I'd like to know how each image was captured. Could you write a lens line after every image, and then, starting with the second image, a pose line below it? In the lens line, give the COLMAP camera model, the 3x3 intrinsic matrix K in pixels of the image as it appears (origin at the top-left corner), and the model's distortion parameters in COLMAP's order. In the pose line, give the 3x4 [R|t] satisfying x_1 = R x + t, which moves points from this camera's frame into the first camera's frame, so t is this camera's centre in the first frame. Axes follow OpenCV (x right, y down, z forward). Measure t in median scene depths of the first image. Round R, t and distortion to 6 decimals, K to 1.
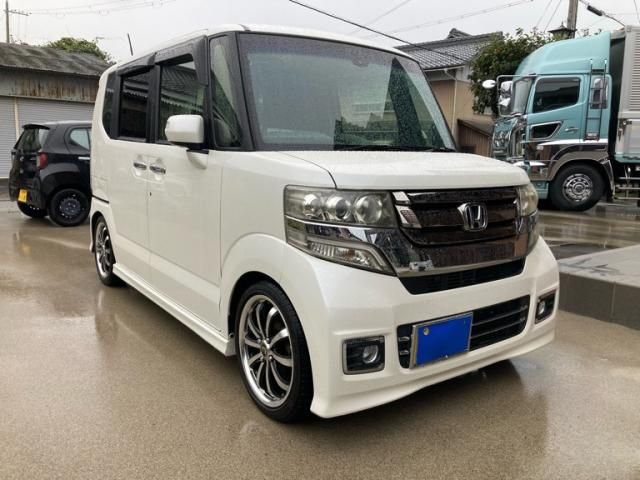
lens RADIAL K [[519.7, 0, 320.0], [0, 519.7, 240.0], [0, 0, 1]] dist [0.005180, -0.003849]
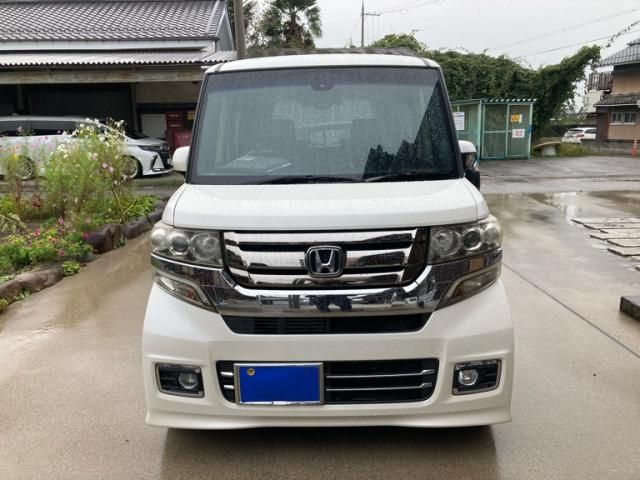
lens RADIAL K [[533.6, 0, 320.0], [0, 533.6, 240.0], [0, 0, 1]] dist [0.006245, 0.005673]
pose [[0.801435, 0.079041, -0.592836, 0.850772], [-0.060248, 0.996856, 0.051460, -0.131003], [0.595039, -0.005524, 0.803678, 0.237792]]
